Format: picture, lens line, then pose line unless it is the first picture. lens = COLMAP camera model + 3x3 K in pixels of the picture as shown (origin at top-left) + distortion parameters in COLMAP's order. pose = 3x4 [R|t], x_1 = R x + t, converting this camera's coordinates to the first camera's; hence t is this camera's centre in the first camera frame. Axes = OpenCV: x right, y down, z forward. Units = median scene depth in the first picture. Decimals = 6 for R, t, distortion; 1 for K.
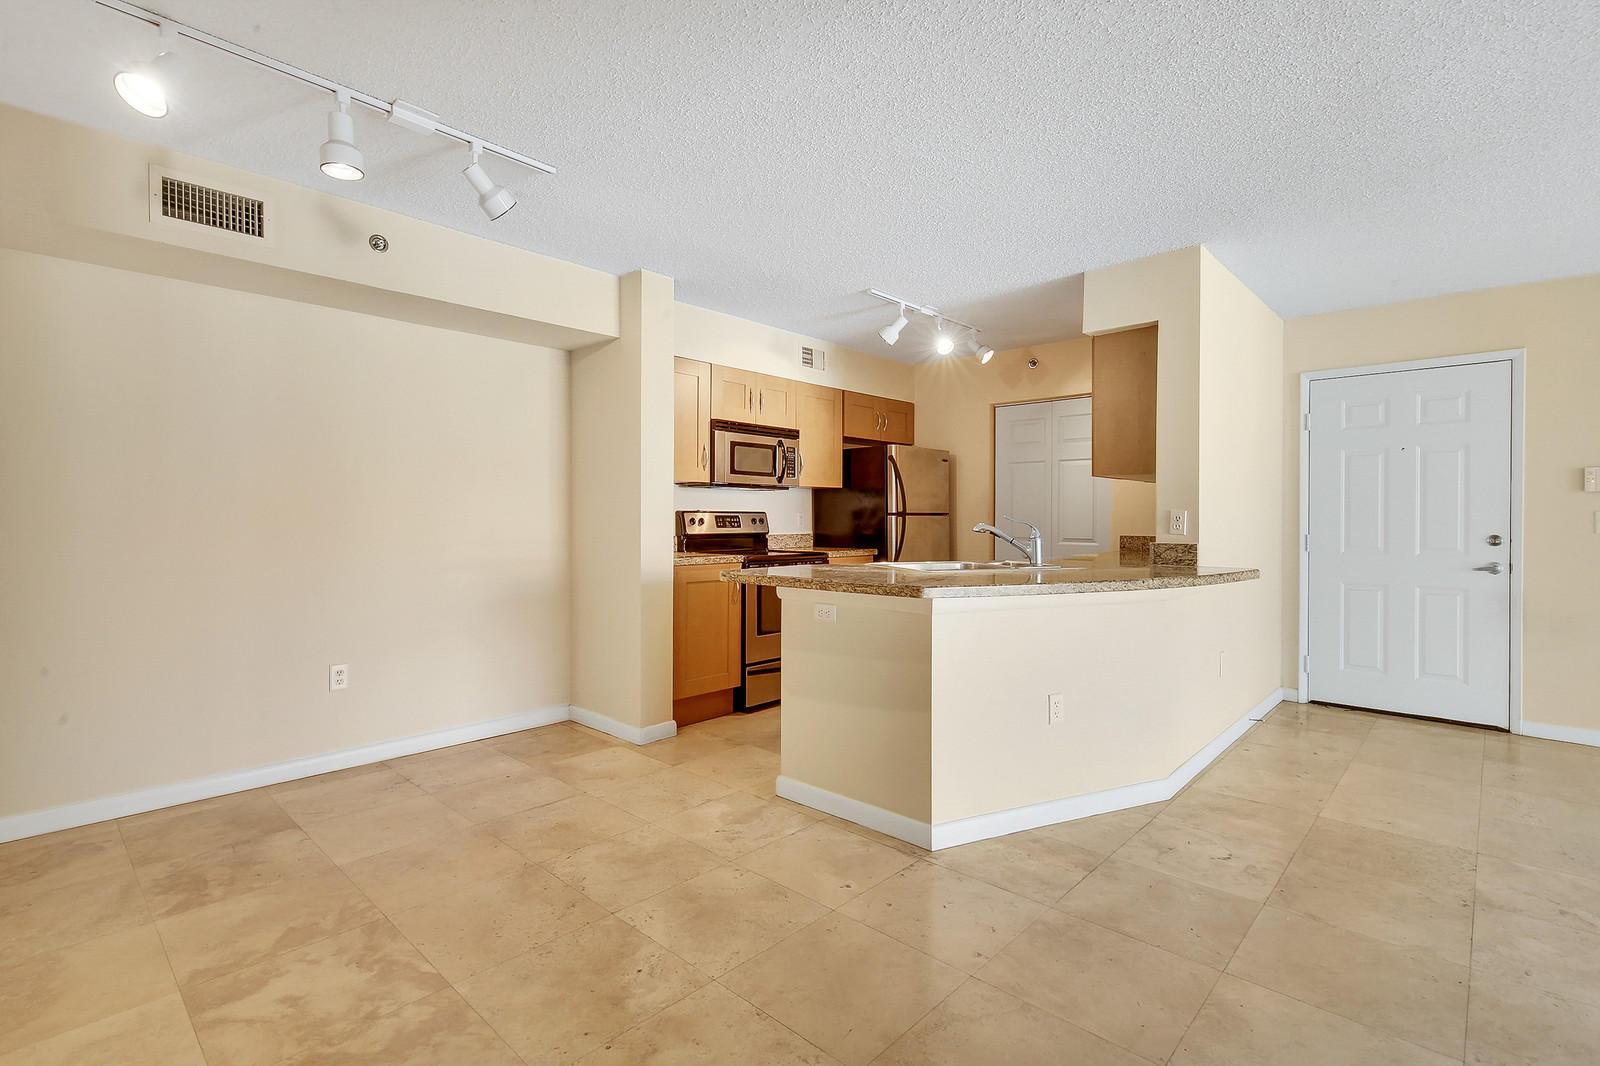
lens RADIAL K [[749.7, 0, 790.9], [0, 749.7, 524.2], [0, 0, 1]] dist [0.012897, -0.003283]
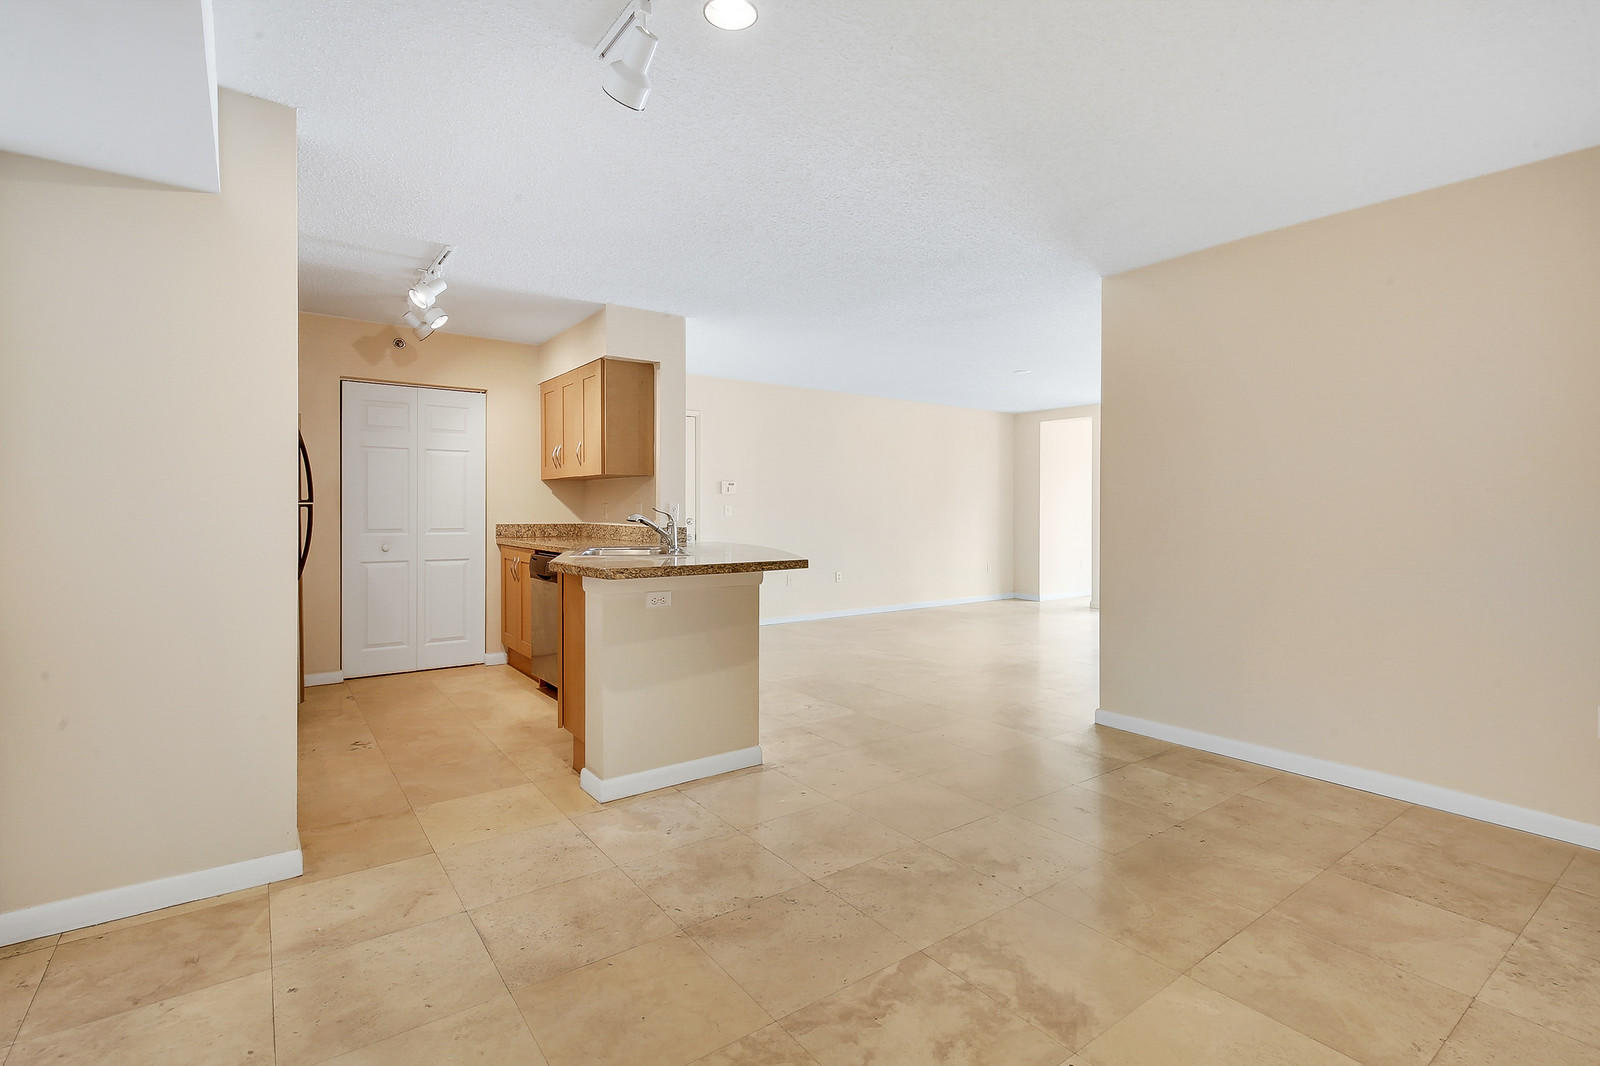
lens RADIAL K [[749.7, 0, 814.5], [0, 749.7, 516.7], [0, 0, 1]] dist [0.012897, -0.003283]
pose [[0.167185, -0.012337, 0.985848, -0.639629], [0.006724, 0.999913, 0.011373, -0.005918], [-0.985903, 0.004727, 0.167254, 0.408065]]
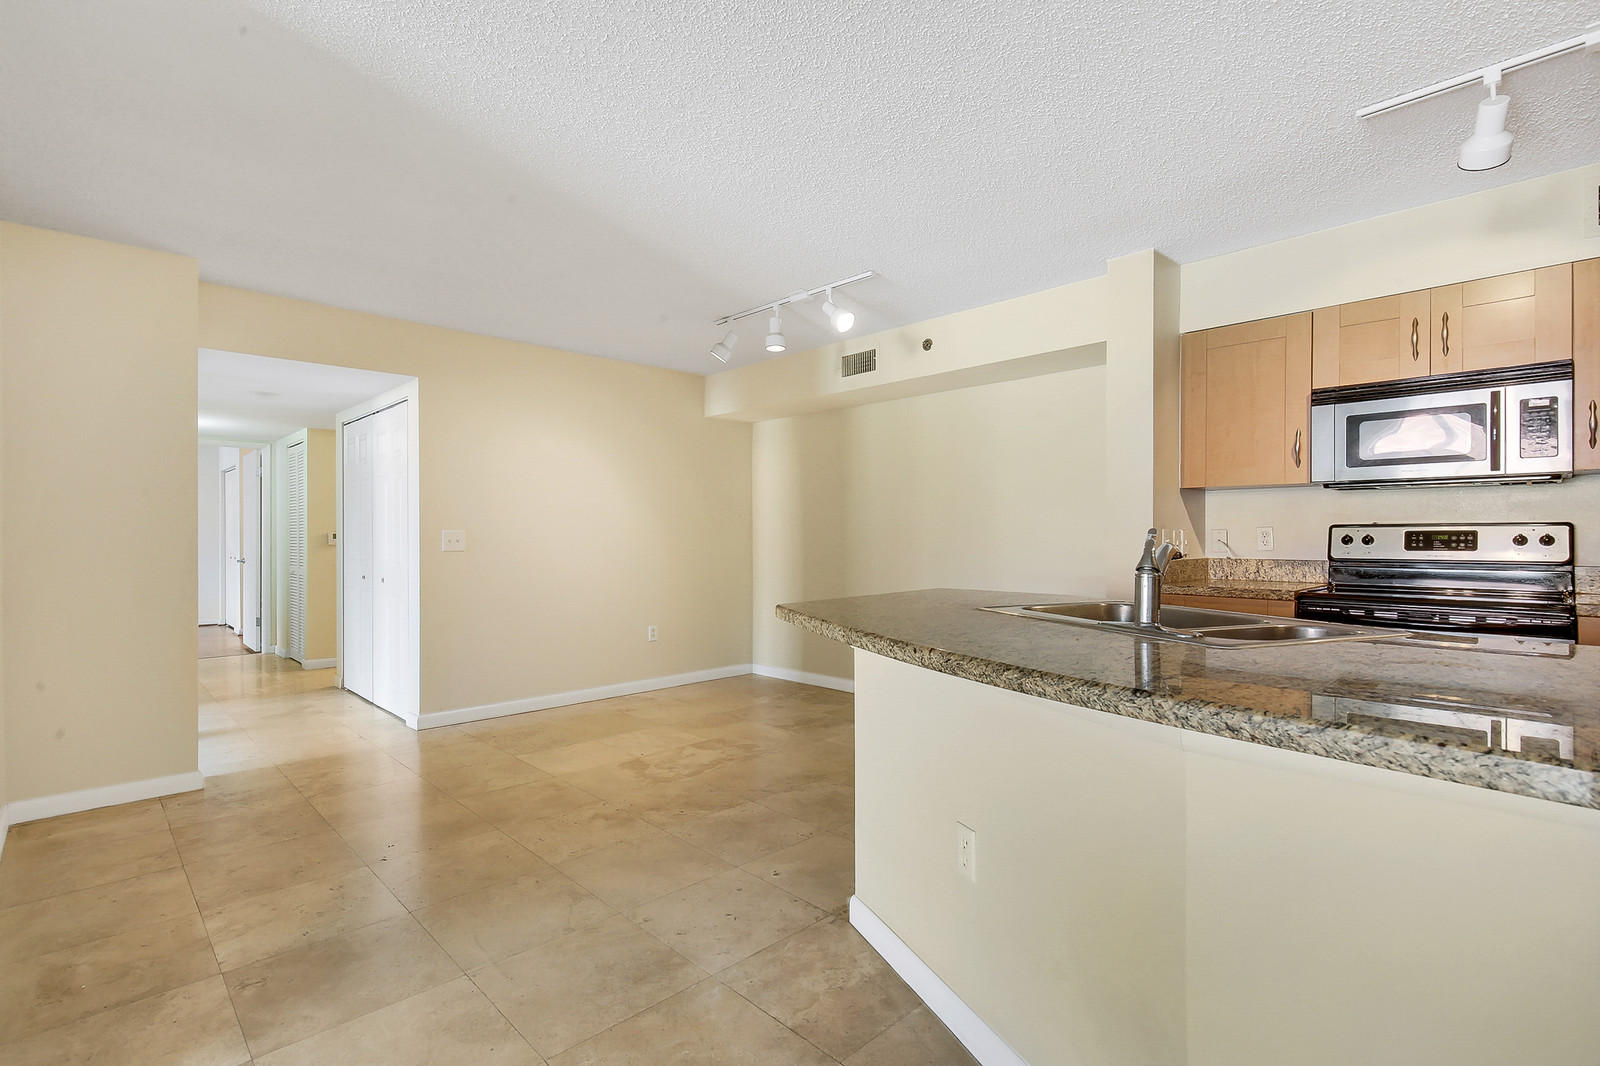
lens RADIAL K [[749.7, 0, 805.5], [0, 749.7, 538.3], [0, 0, 1]] dist [0.012897, -0.003283]
pose [[-0.043507, -0.001511, -0.999052, 0.619968], [-0.006940, 0.999975, -0.001210, -0.001117], [0.999029, 0.006881, -0.043517, 0.581930]]
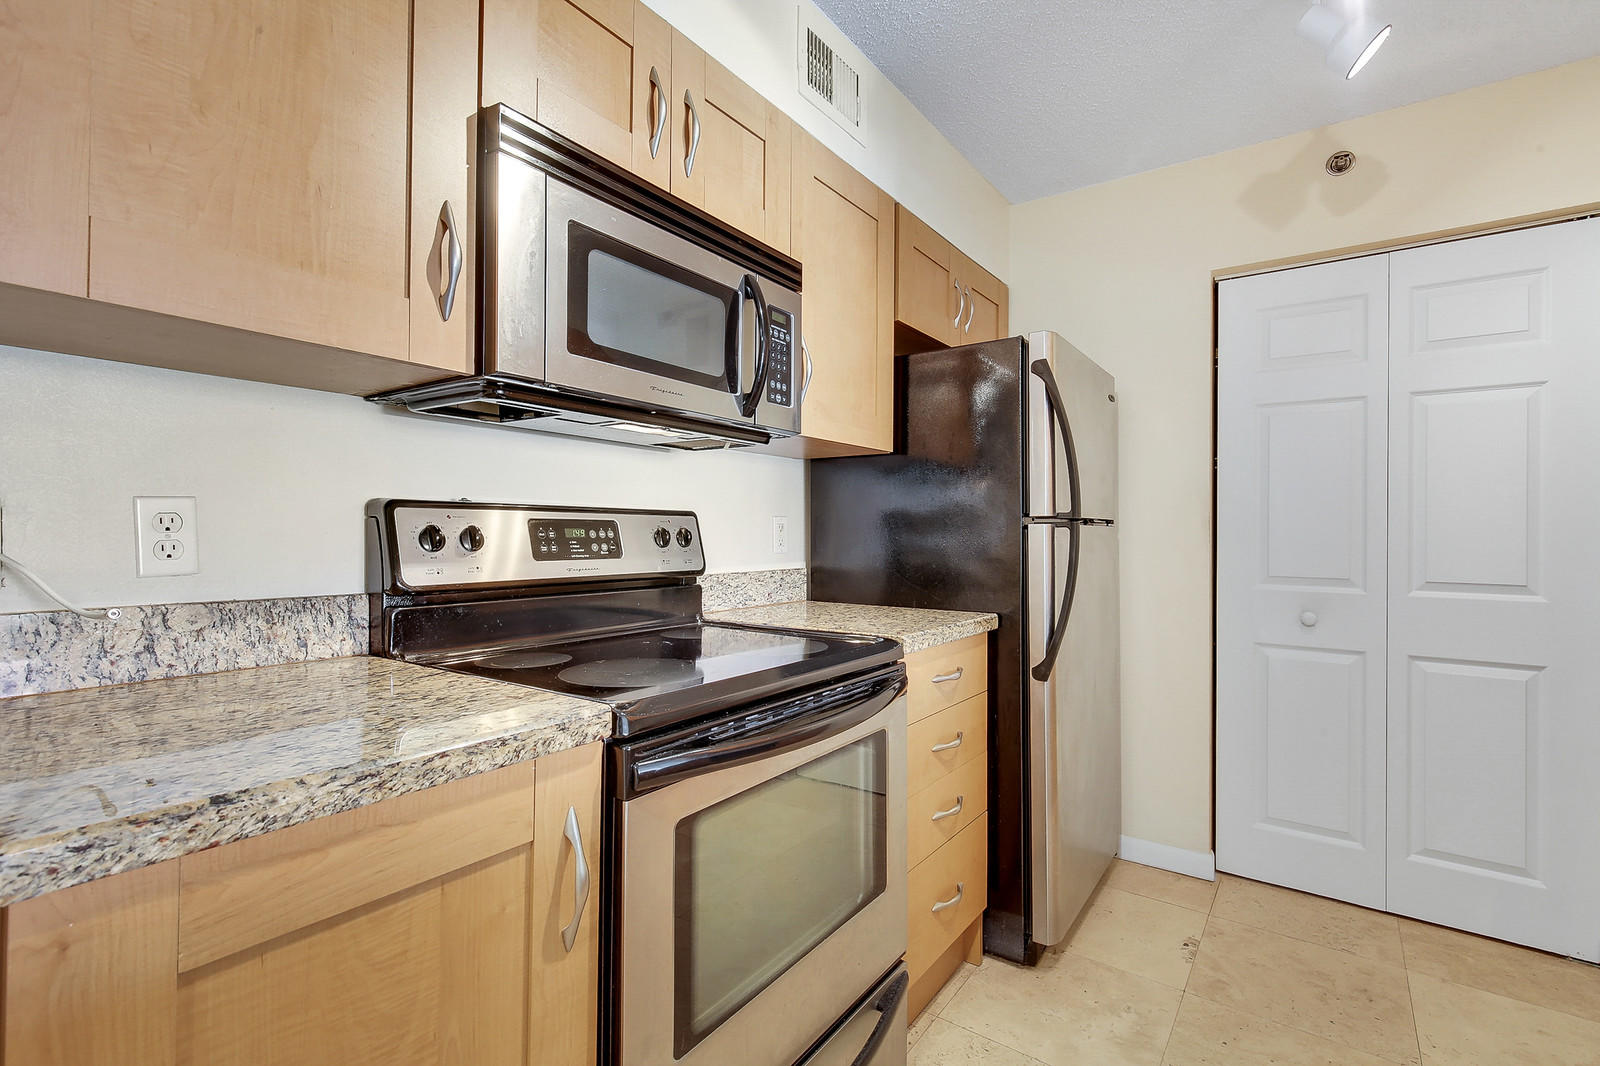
lens RADIAL K [[749.7, 0, 802.9], [0, 749.7, 526.7], [0, 0, 1]] dist [0.012897, -0.003283]
pose [[0.990599, 0.005056, 0.136704, -0.038491], [-0.002979, 0.999877, -0.015391, -0.004809], [-0.136765, 0.014839, 0.990492, 0.770169]]
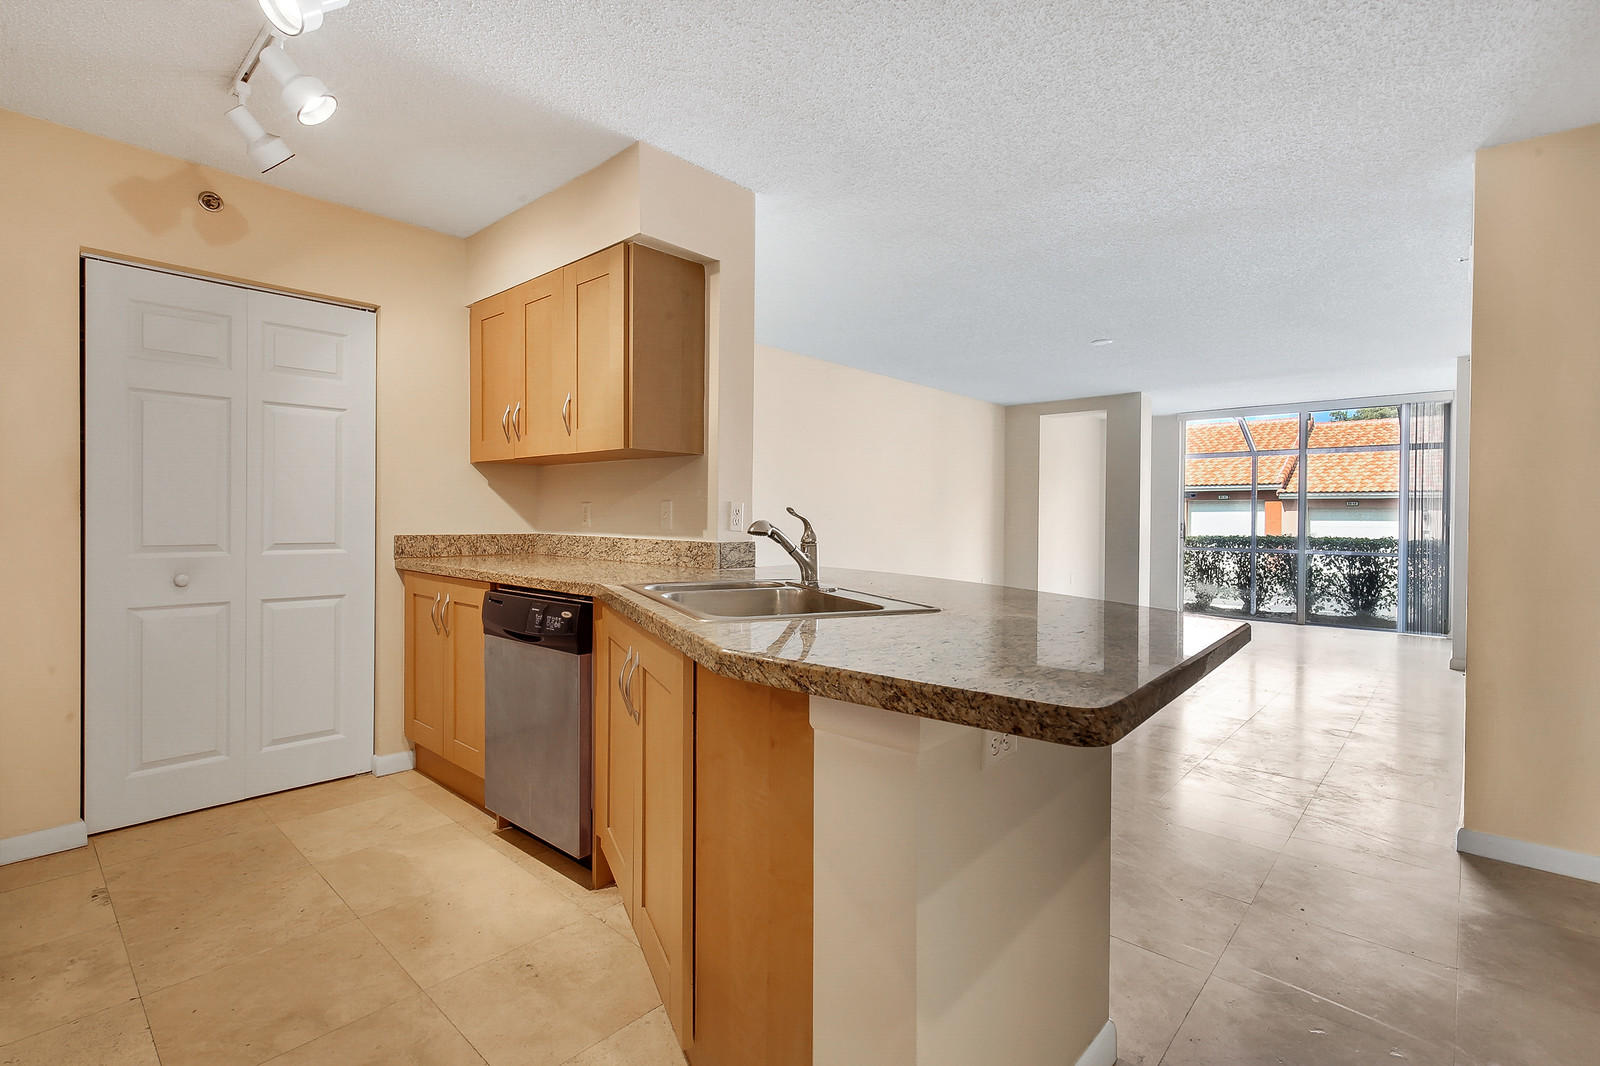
lens RADIAL K [[741.0, 0, 811.6], [0, 741.0, 525.9], [0, 0, 1]] dist [0.009883, -0.001756]
pose [[-0.026122, -0.016609, 0.999521, -0.239438], [-0.000524, 0.999862, 0.016601, -0.004378], [-0.999659, -0.000090, -0.026127, 0.746850]]
